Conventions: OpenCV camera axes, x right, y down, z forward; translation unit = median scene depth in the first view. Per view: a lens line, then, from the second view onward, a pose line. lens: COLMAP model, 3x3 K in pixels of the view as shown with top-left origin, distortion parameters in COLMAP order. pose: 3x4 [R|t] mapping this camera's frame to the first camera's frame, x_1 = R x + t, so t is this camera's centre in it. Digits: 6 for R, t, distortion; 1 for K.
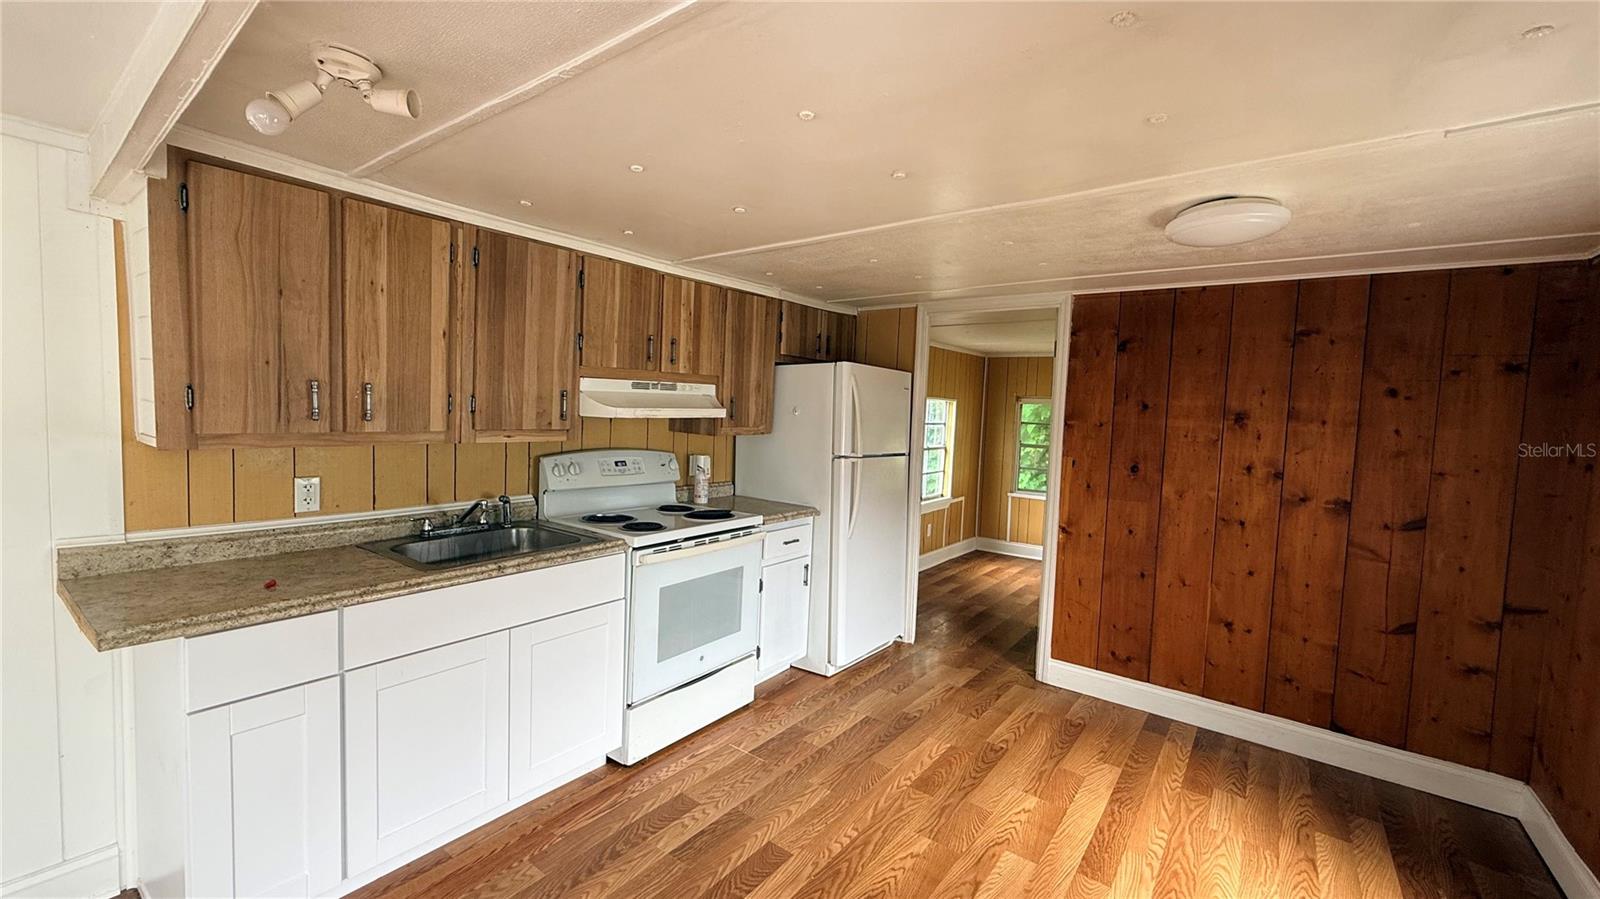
lens RADIAL K [[629.6, 0, 783.2], [0, 629.6, 446.2], [0, 0, 1]] dist [-0.001605, -0.000338]
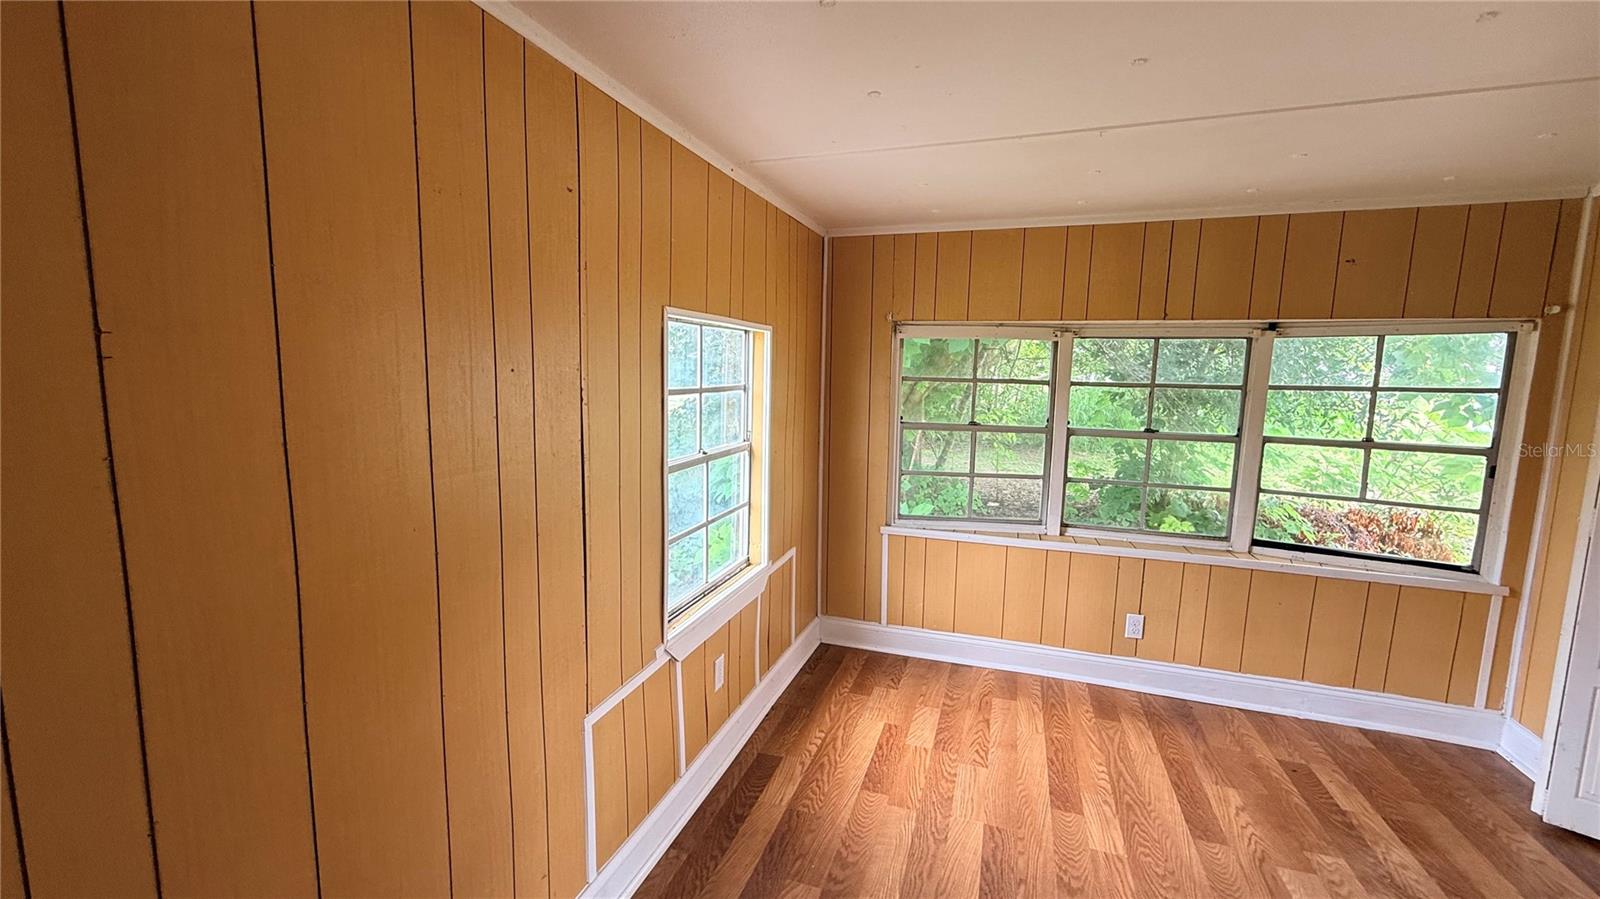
lens RADIAL K [[643.1, 0, 800.6], [0, 643.1, 451.7], [0, 0, 1]] dist [-0.000078, -0.000099]
pose [[0.943368, -0.067276, 0.324854, 0.152010], [0.043598, 0.995870, 0.079634, -0.025677], [-0.328870, -0.060961, 0.942406, 0.592453]]
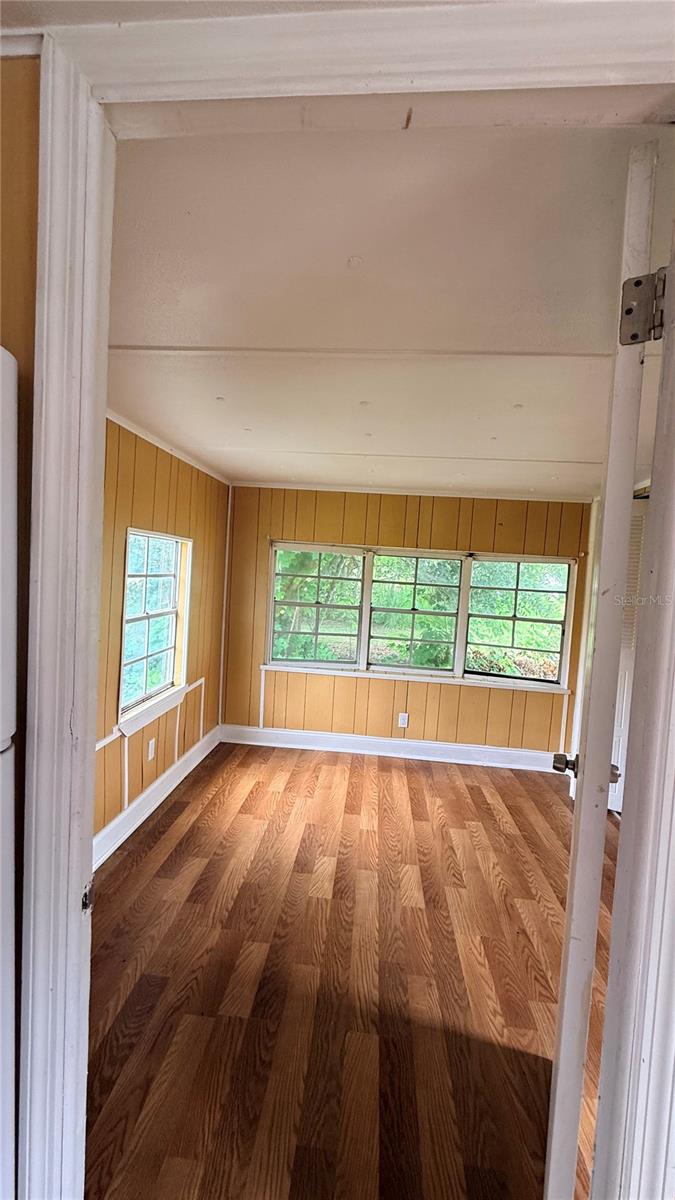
lens RADIAL K [[482.4, 0, 337.5], [0, 482.4, 600.0], [0, 0, 1]] dist [-0.000078, -0.000099]
pose [[0.838990, -0.021109, 0.543738, 0.123777], [0.008141, 0.999622, 0.026245, -0.021513], [-0.544086, -0.017593, 0.838845, 0.480394]]
